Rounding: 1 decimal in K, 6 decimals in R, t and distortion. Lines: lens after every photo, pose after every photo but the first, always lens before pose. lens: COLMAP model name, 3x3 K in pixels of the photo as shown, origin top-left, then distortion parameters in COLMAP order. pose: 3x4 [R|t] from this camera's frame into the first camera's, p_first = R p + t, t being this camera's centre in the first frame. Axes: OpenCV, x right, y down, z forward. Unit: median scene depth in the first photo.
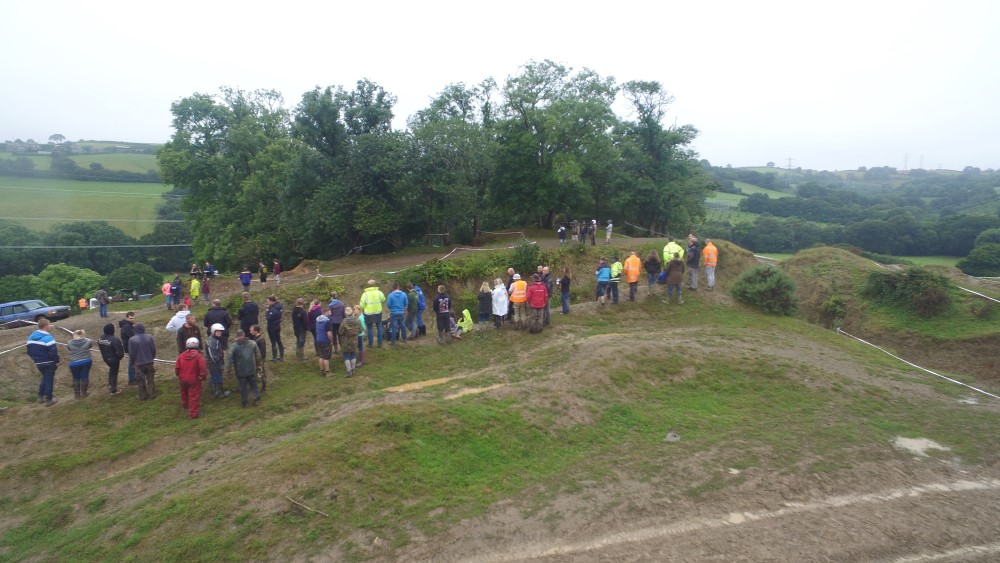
lens RADIAL K [[579.2, 0, 500.0], [0, 579.2, 281.5], [0, 0, 1]] dist [-0.010250, 0.013930]
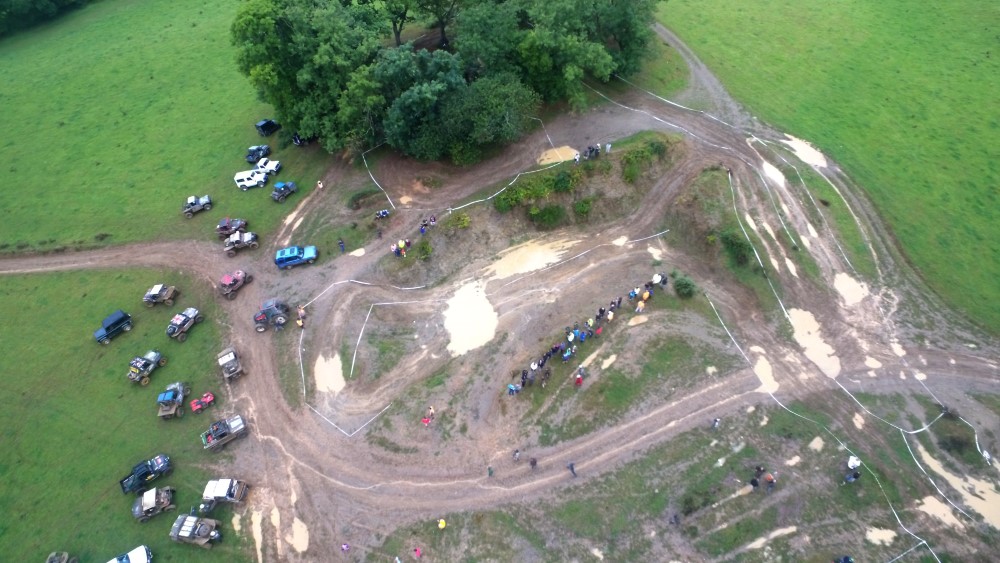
lens RADIAL K [[579.2, 0, 500.0], [0, 579.2, 281.5], [0, 0, 1]] dist [-0.010250, 0.013930]
pose [[0.977398, -0.167775, 0.128628, -0.329262], [0.032157, 0.719338, 0.693916, -0.825851], [-0.208948, -0.674095, 0.708475, -0.338015]]
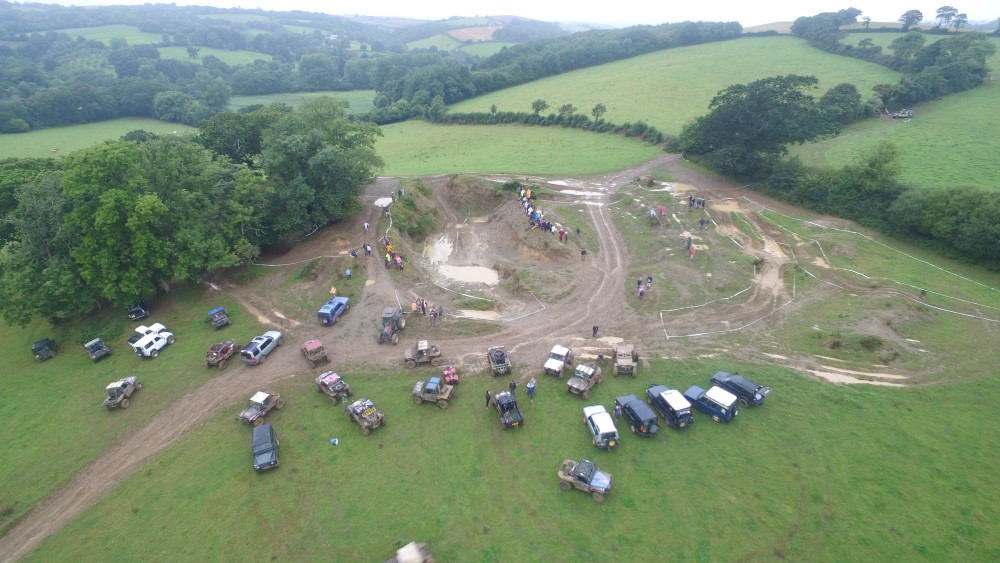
lens RADIAL K [[579.2, 0, 500.0], [0, 579.2, 281.5], [0, 0, 1]] dist [-0.010250, 0.013930]
pose [[0.198214, -0.381561, 0.902841, -1.671601], [0.121961, 0.923560, 0.363541, -0.454889], [-0.972541, 0.038053, 0.229598, 0.063226]]
